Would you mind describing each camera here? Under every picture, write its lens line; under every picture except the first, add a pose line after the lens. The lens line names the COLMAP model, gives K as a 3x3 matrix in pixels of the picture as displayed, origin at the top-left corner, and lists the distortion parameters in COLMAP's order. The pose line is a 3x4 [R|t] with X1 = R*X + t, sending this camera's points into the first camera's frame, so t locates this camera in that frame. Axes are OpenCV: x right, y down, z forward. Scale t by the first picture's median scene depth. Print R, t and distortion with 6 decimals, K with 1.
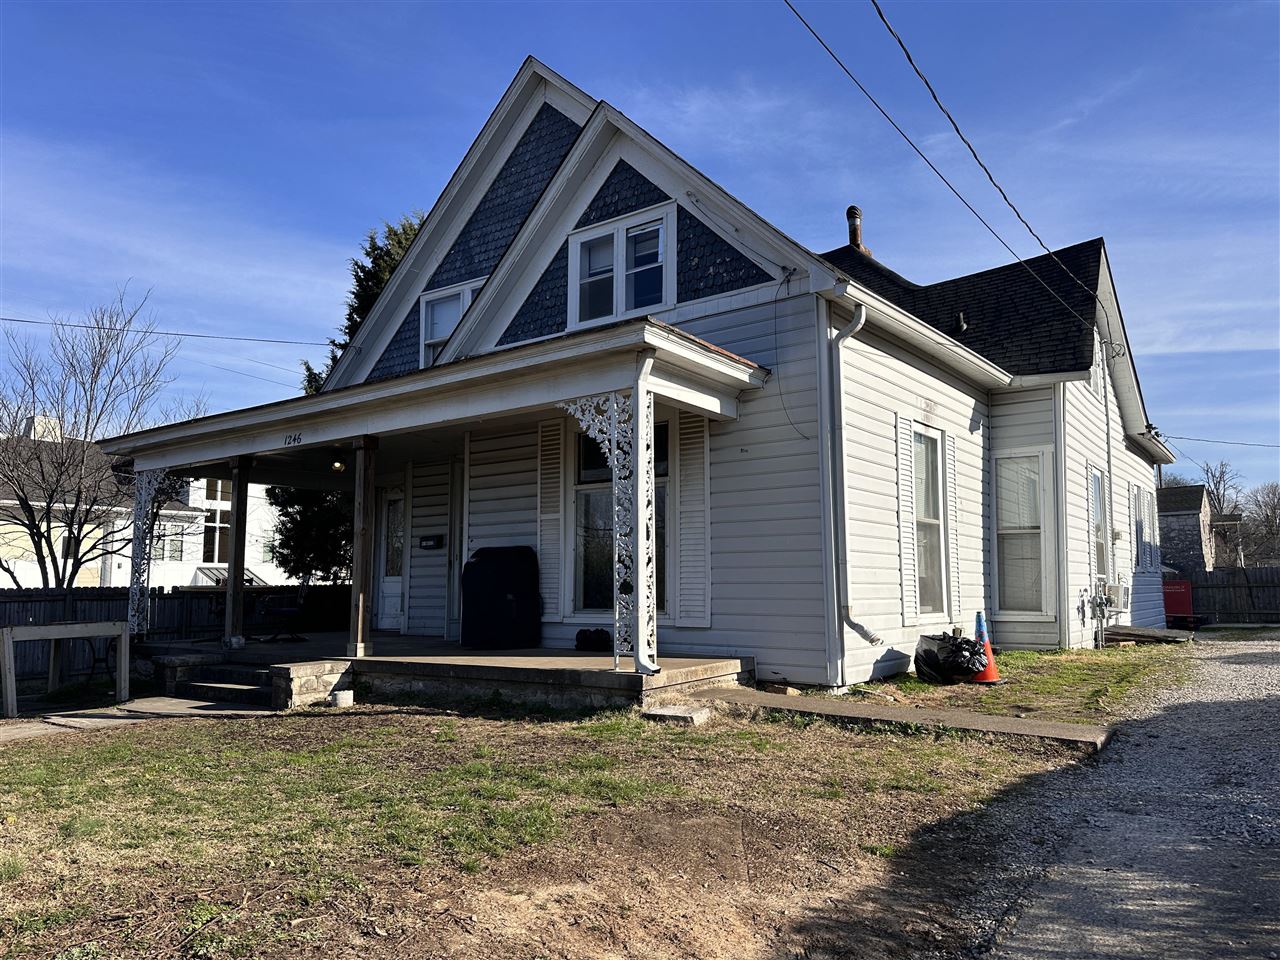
lens RADIAL K [[893.1, 0, 640.0], [0, 893.1, 480.0], [0, 0, 1]] dist [0.181128, -0.351409]
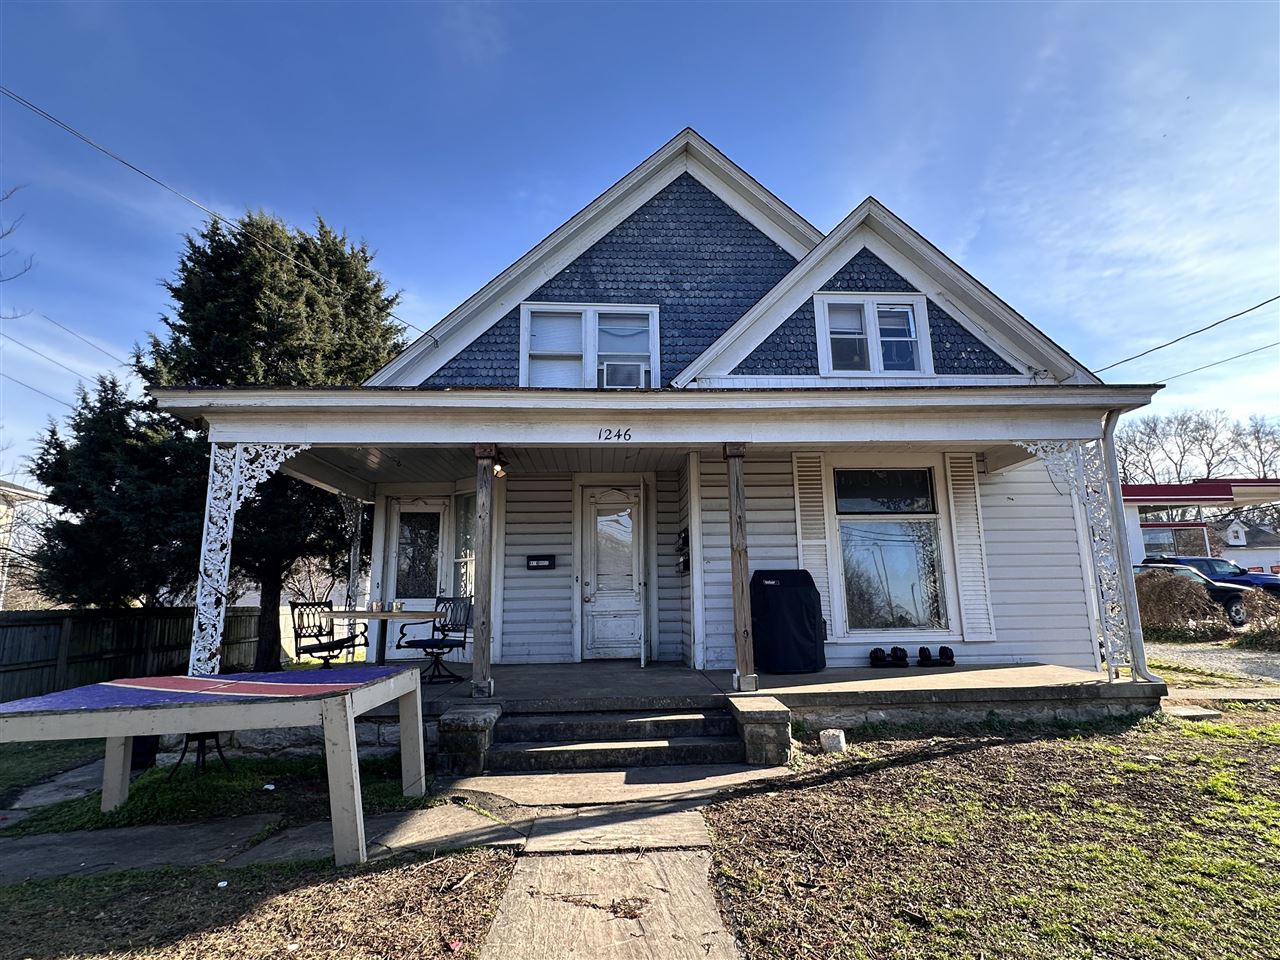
lens RADIAL K [[645.8, 0, 640.0], [0, 645.8, 480.0], [0, 0, 1]] dist [0.003856, 0.000665]
pose [[0.769635, 0.110890, 0.628781, -0.756778], [-0.064562, 0.993271, -0.096145, 0.054989], [-0.635212, 0.033401, 0.771616, 0.540296]]
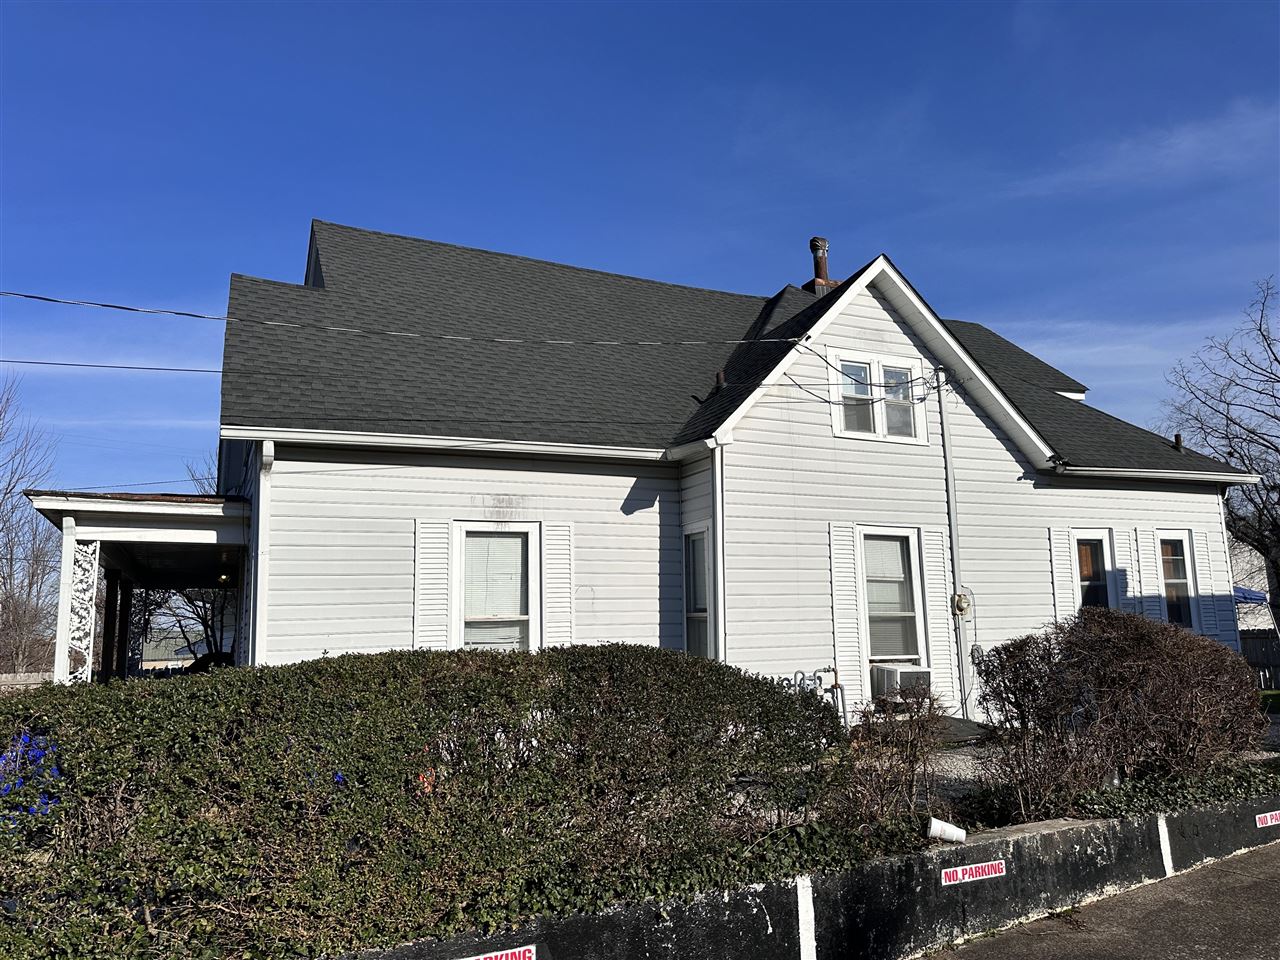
lens RADIAL K [[900.3, 0, 638.5], [0, 900.3, 482.1], [0, 0, 1]] dist [0.161499, -0.280431]
pose [[0.873444, -0.097556, -0.477052, 0.939356], [0.081891, 0.995200, -0.053579, -0.038892], [0.479989, 0.007732, 0.877240, 0.200914]]
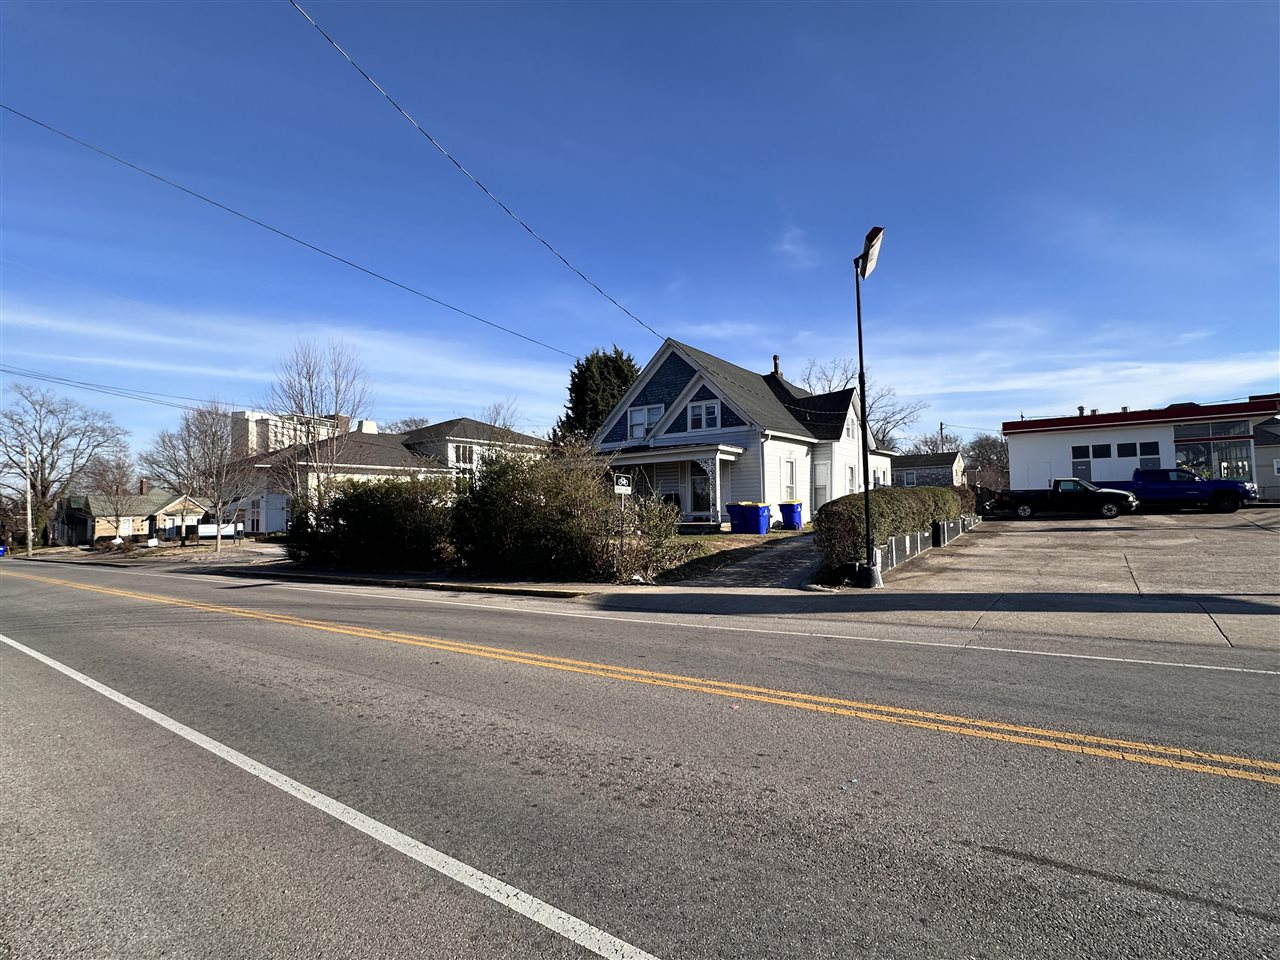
lens RADIAL K [[627.3, 0, 635.3], [0, 627.3, 474.2], [0, 0, 1]] dist [-0.000371, -0.000113]
pose [[0.999819, -0.008629, -0.016948, -0.249346], [0.009749, 0.997694, 0.067170, -0.170443], [0.016329, -0.067323, 0.997598, -1.473342]]
